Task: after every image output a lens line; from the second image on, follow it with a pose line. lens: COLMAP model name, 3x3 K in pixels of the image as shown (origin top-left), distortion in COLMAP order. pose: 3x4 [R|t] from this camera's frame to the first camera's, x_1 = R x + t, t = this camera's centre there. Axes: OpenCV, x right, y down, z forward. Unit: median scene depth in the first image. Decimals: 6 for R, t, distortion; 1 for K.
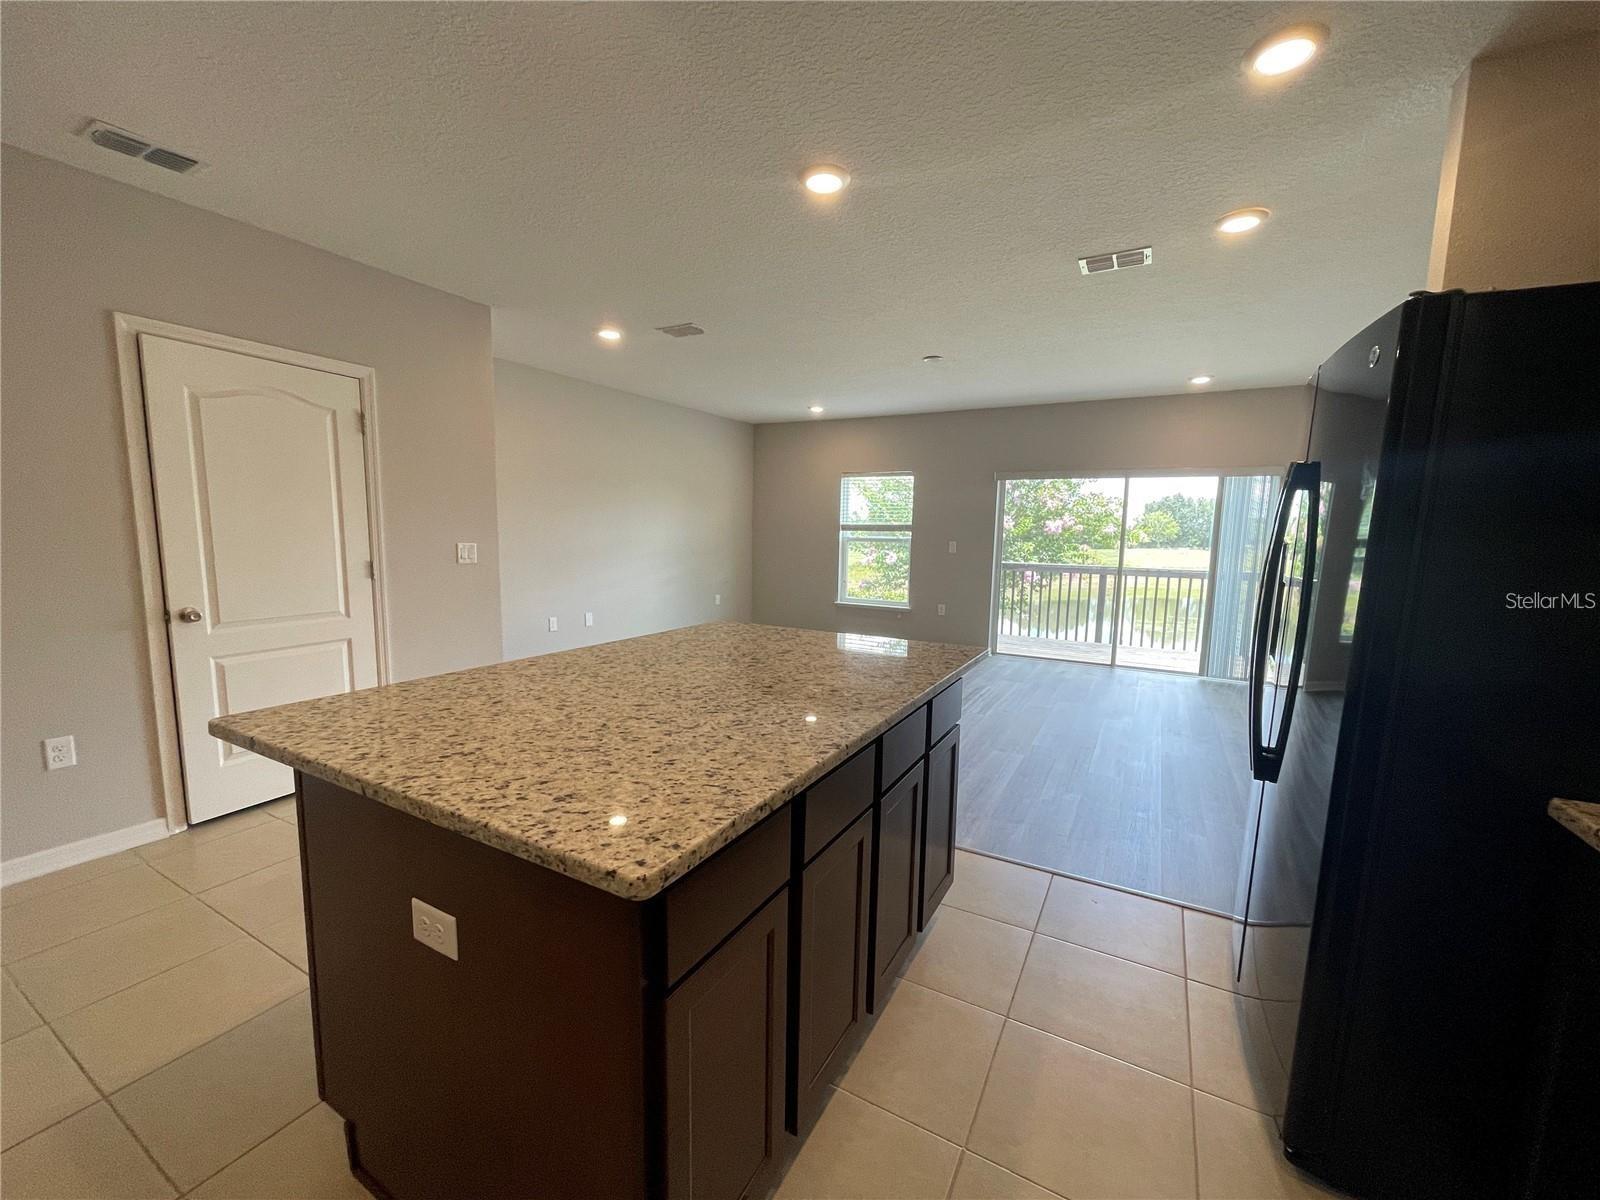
lens RADIAL K [[642.4, 0, 797.1], [0, 642.4, 604.2], [0, 0, 1]] dist [-0.013175, -0.000039]
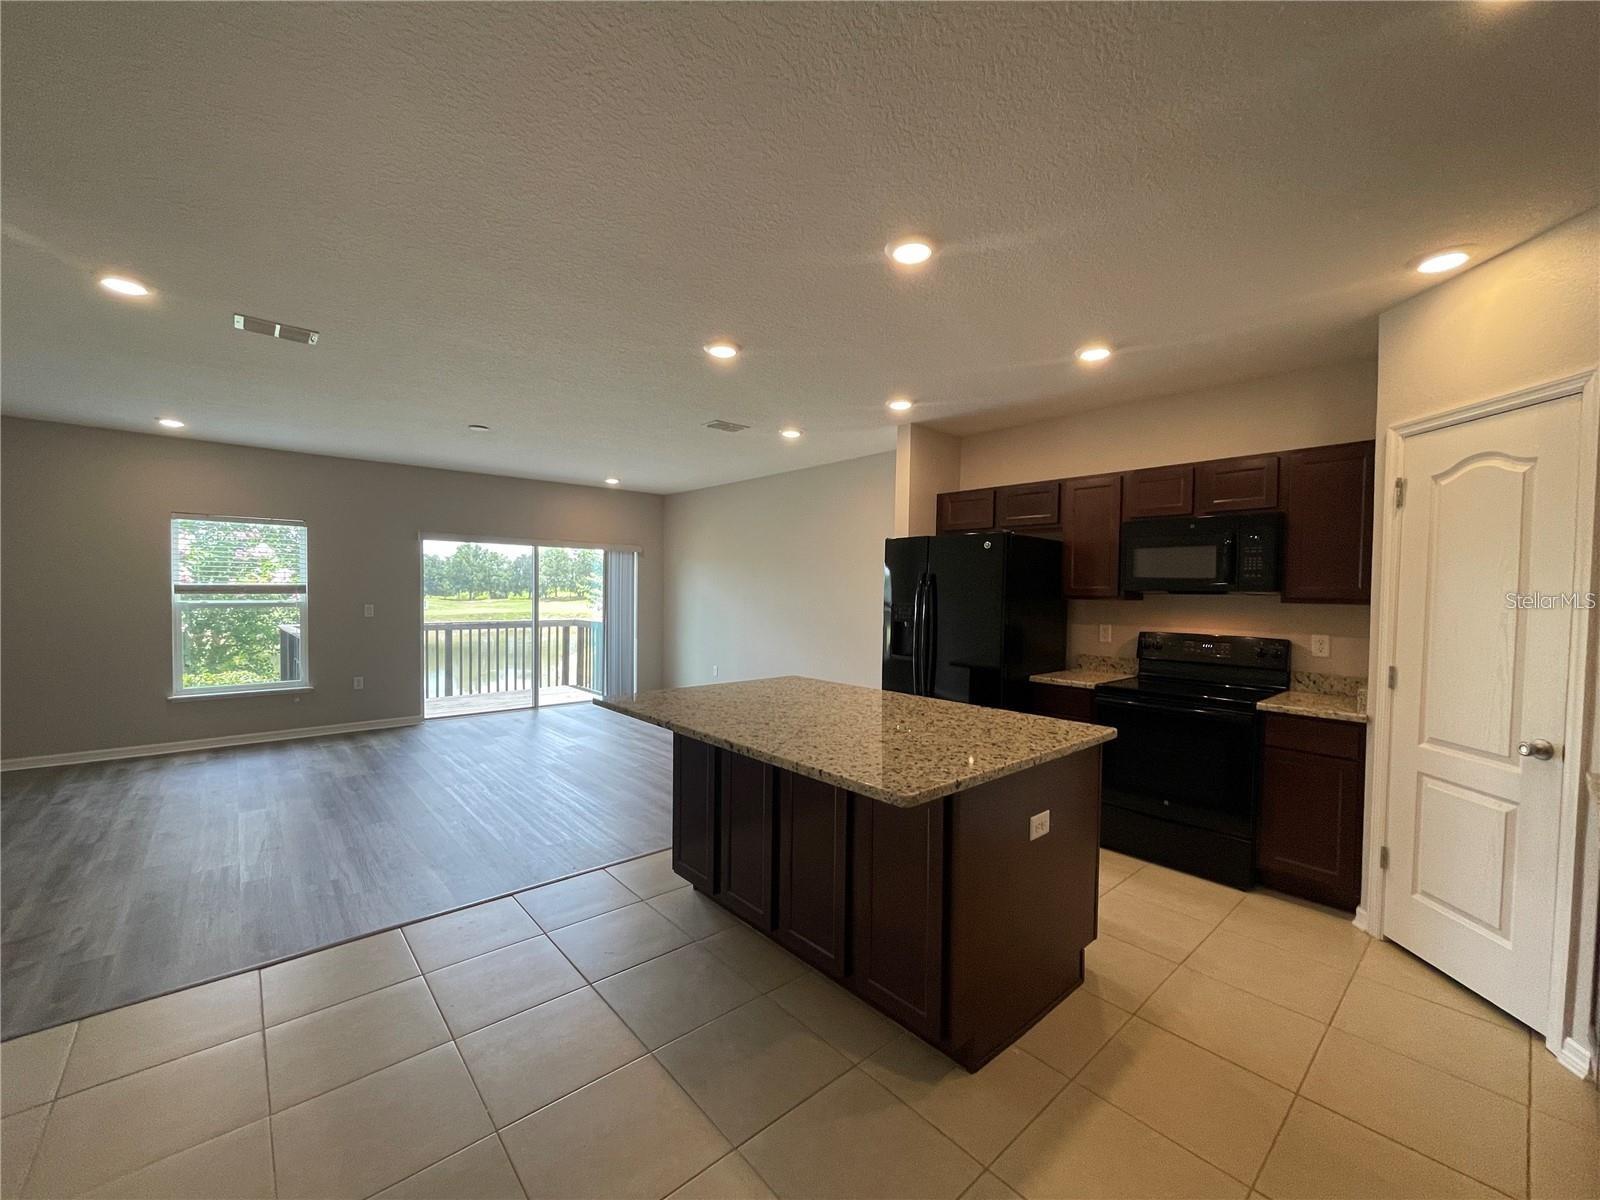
lens RADIAL K [[642.4, 0, 797.1], [0, 642.4, 604.2], [0, 0, 1]] dist [-0.013175, -0.000039]
pose [[0.335197, -0.034246, 0.941525, -1.653635], [0.104614, 0.994512, -0.001071, -0.145790], [-0.936322, 0.098856, 0.336940, 0.606829]]
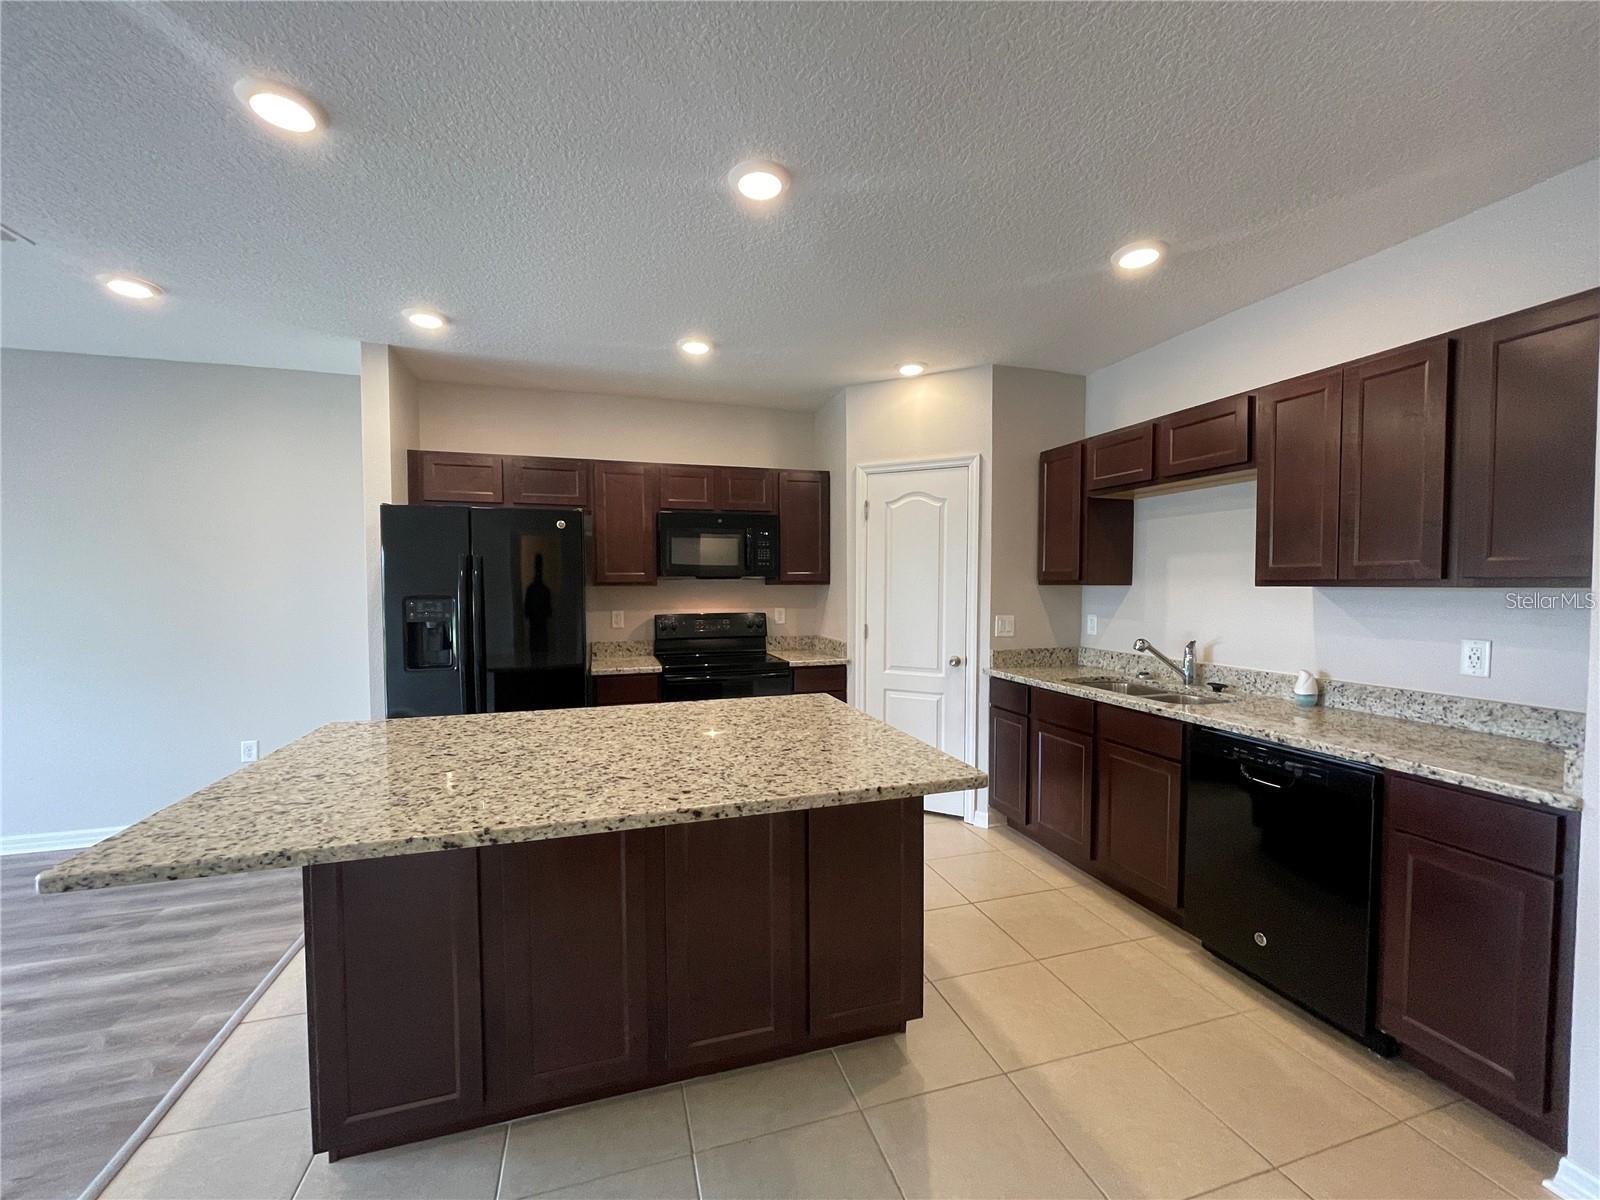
lens RADIAL K [[635.1, 0, 801.4], [0, 635.1, 609.0], [0, 0, 1]] dist [0.000384, -0.000073]
pose [[-0.723377, -0.043430, 0.689086, -1.172117], [0.073148, 0.987583, 0.139032, -0.246002], [-0.686567, 0.150978, -0.711218, 1.615244]]
